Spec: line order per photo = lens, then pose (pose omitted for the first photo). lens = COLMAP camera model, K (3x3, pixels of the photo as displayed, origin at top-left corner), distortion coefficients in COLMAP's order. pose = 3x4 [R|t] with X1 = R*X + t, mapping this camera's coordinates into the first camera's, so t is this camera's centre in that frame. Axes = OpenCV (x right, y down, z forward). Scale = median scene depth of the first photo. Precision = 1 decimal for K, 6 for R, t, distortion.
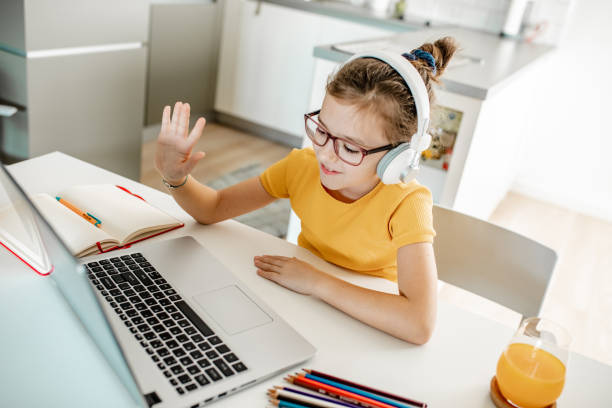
lens RADIAL K [[593.5, 0, 306.0], [0, 593.5, 204.0], [0, 0, 1]] dist [-0.018895, -0.005531]
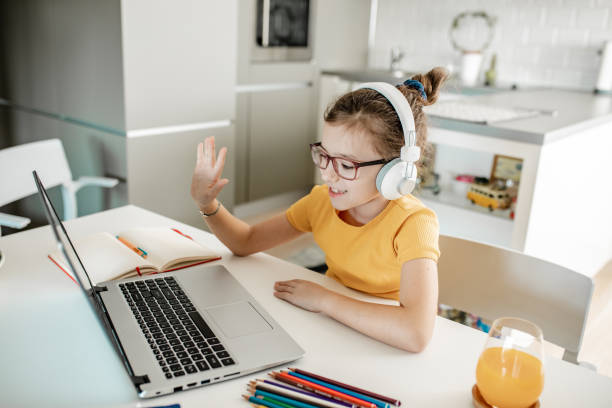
lens RADIAL K [[624.8, 0, 306.0], [0, 624.8, 204.0], [0, 0, 1]] dist [-0.060672, 0.001476]
pose [[0.972027, -0.038824, -0.231639, 0.245507], [-0.001355, 0.985300, -0.170829, 0.154320], [0.234866, 0.166364, 0.957685, -0.074492]]
